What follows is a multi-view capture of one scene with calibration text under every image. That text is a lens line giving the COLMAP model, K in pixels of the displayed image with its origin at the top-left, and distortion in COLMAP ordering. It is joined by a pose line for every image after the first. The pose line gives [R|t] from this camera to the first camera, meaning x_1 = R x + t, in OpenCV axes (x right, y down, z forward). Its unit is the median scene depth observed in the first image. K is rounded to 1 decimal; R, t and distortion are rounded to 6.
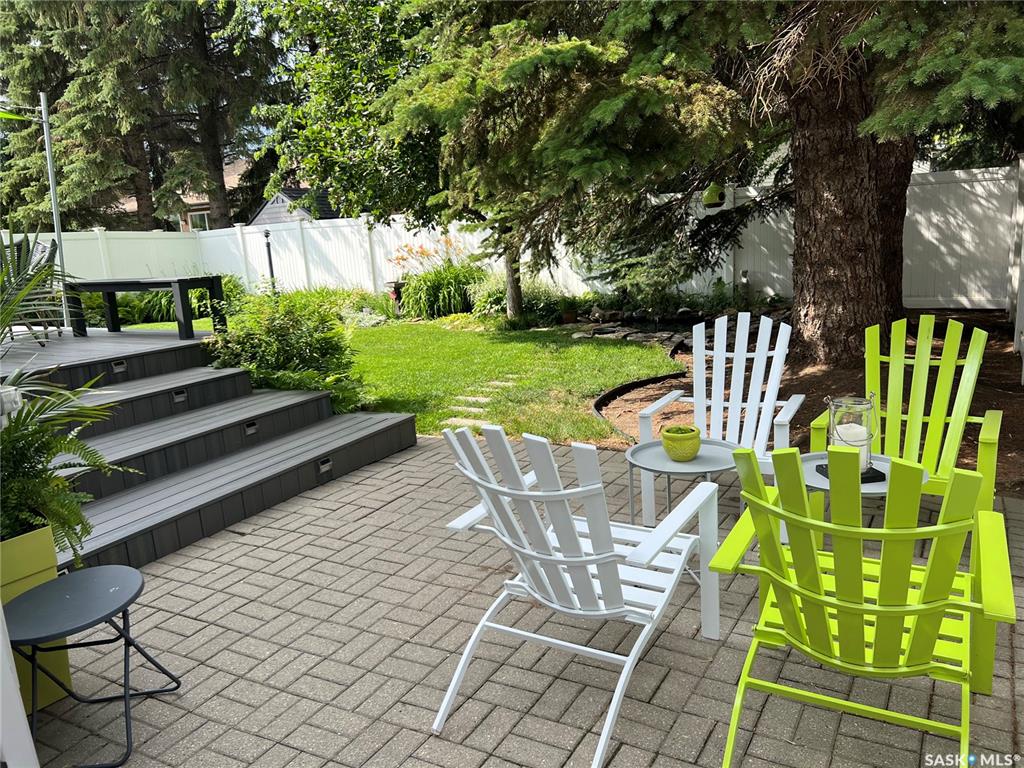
lens RADIAL K [[765.2, 0, 512.0], [0, 765.2, 384.0], [0, 0, 1]] dist [0.091202, -0.099056]
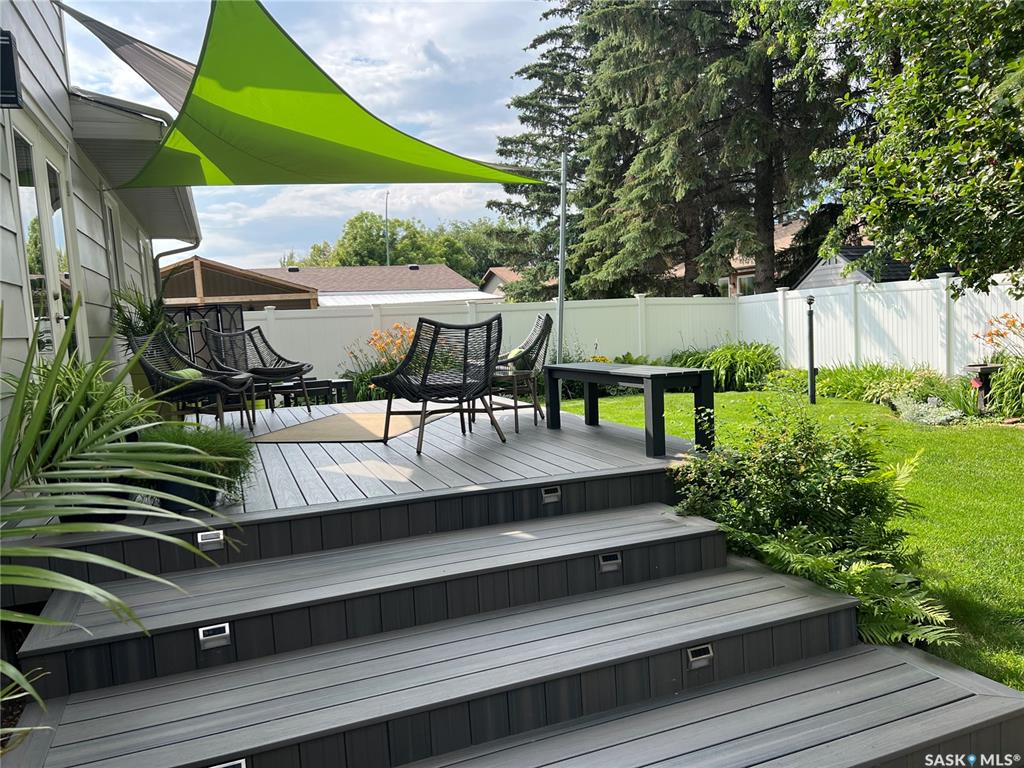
lens RADIAL K [[765.2, 0, 512.0], [0, 765.2, 384.0], [0, 0, 1]] dist [0.091202, -0.099056]
pose [[0.776958, 0.075265, -0.625037, -0.031466], [-0.122537, 0.991919, -0.032877, -0.032958], [0.617512, 0.102134, 0.779902, 0.136796]]
